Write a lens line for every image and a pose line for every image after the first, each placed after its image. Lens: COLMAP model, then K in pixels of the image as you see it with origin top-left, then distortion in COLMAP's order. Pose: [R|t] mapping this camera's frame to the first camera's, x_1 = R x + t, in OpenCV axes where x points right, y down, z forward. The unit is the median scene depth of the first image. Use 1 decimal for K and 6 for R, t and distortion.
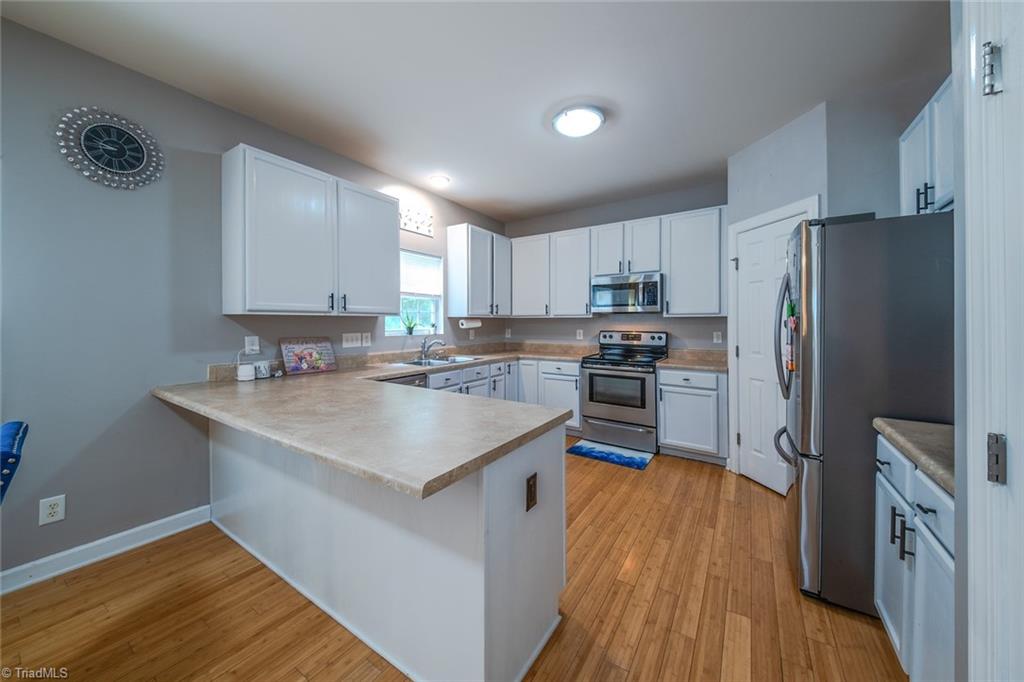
lens RADIAL K [[361.7, 0, 498.0], [0, 361.7, 323.7], [0, 0, 1]] dist [-0.000074, -0.004412]
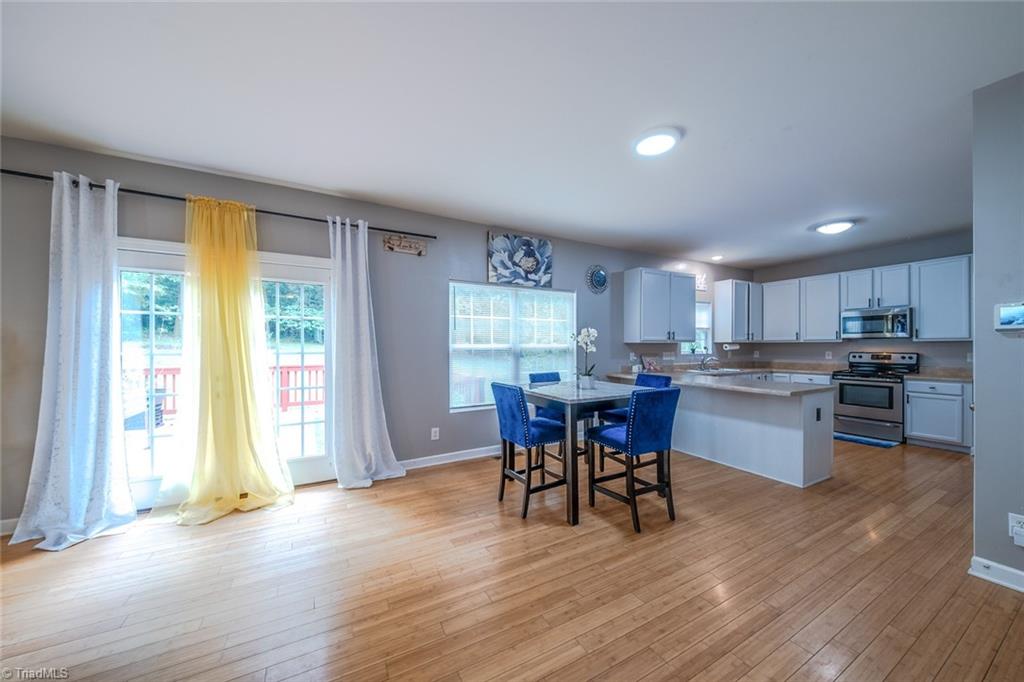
lens RADIAL K [[361.7, 0, 509.5], [0, 361.7, 347.1], [0, 0, 1]] dist [-0.000074, -0.004412]
pose [[0.886424, -0.001752, -0.462870, -0.225783], [0.001436, 0.999998, -0.001034, 0.001112], [0.462871, 0.000252, 0.886425, -0.800853]]
